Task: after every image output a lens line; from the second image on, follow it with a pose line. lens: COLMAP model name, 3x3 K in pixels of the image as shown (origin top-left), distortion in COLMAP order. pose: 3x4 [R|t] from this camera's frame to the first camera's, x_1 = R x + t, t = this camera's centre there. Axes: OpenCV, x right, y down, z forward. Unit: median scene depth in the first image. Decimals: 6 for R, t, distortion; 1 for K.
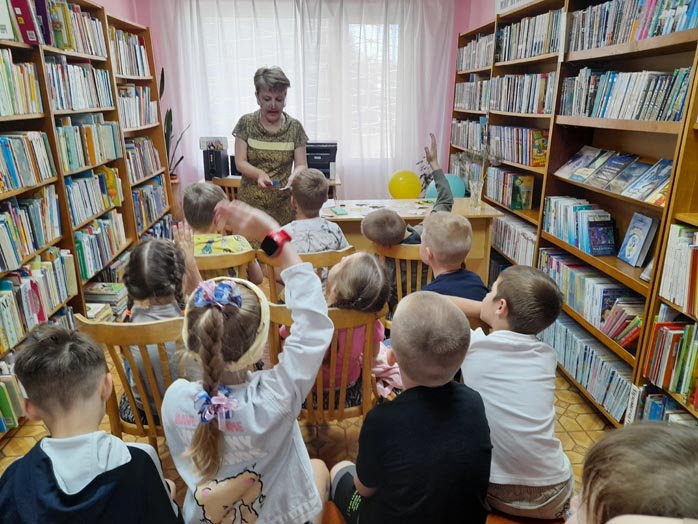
lens RADIAL K [[503.3, 0, 353.1], [0, 503.3, 260.3], [0, 0, 1]] dist [0.019696, -0.016850]
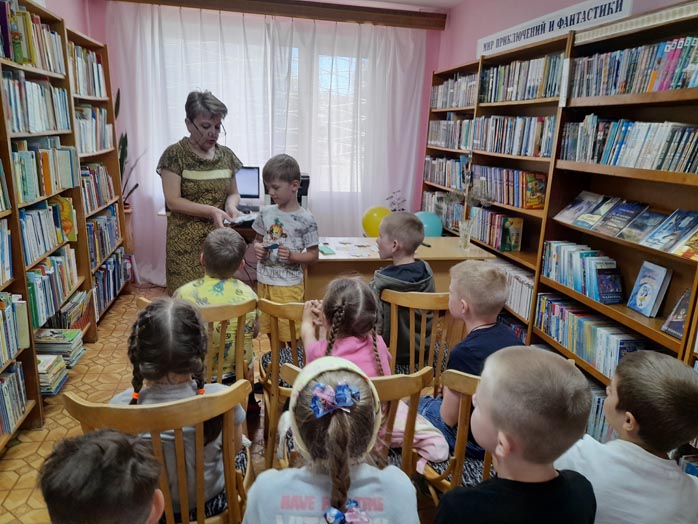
lens RADIAL K [[503.3, 0, 350.4], [0, 503.3, 262.3], [0, 0, 1]] dist [0.019696, -0.016850]
pose [[0.991854, 0.011221, 0.126887, -0.110333], [-0.004866, 0.998723, -0.050288, -0.032173], [-0.127289, 0.049261, 0.990642, 0.076308]]
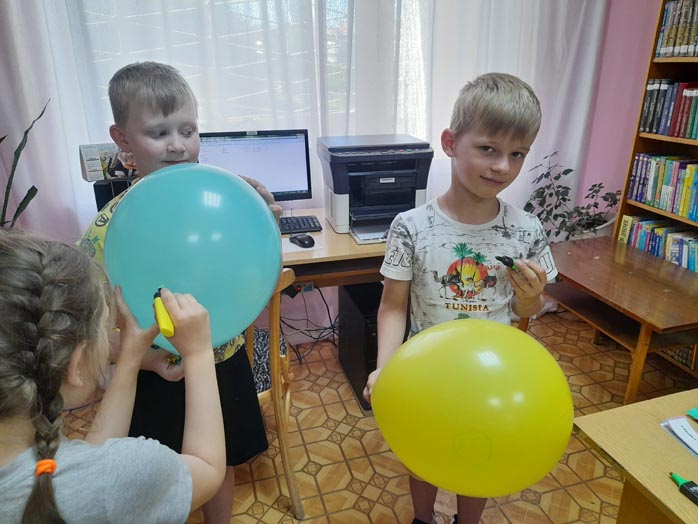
lens RADIAL K [[503.3, 0, 349.1], [0, 503.3, 266.3], [0, 0, 1]] dist [0.019696, -0.016850]
pose [[0.977608, -0.088085, 0.191111, -0.278795], [0.076882, 0.994901, 0.065278, -0.241997], [-0.195886, -0.049124, 0.979395, 0.882097]]
